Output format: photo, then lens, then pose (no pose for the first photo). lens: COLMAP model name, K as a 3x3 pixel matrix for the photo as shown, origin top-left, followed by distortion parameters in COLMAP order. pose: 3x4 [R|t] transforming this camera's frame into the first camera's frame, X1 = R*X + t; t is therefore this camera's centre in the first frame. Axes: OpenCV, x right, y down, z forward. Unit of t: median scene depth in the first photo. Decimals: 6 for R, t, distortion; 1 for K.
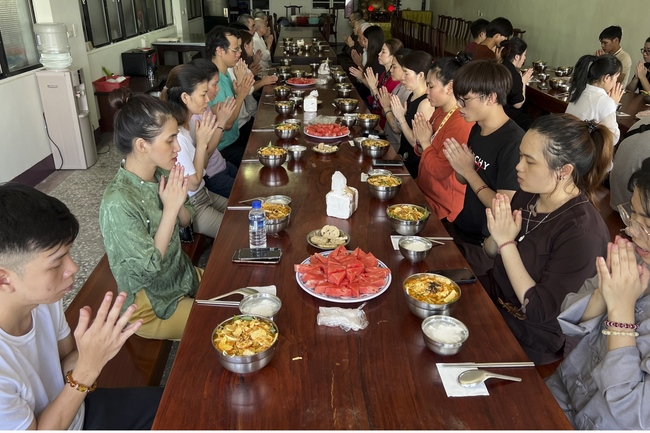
lens RADIAL K [[475.9, 0, 327.5], [0, 475.9, 200.4], [0, 0, 1]] dist [0.070328, -0.074420]
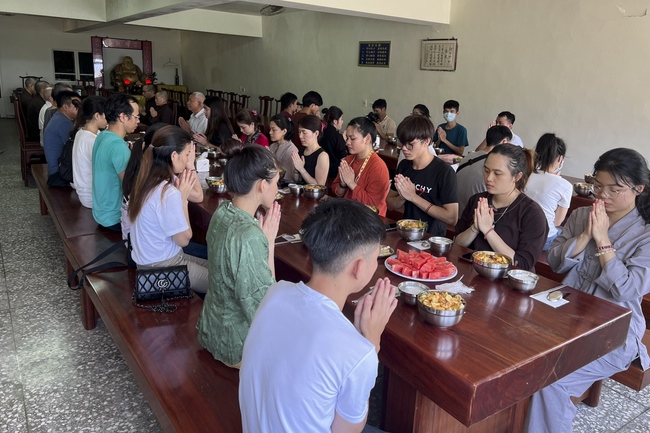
lens RADIAL K [[475.9, 0, 327.5], [0, 475.9, 200.4], [0, 0, 1]] dist [0.070328, -0.074420]
pose [[0.859357, -0.104710, 0.500541, -0.479594], [0.175078, 0.979903, -0.095595, 0.032055], [-0.480471, 0.169784, 0.860419, -0.032498]]
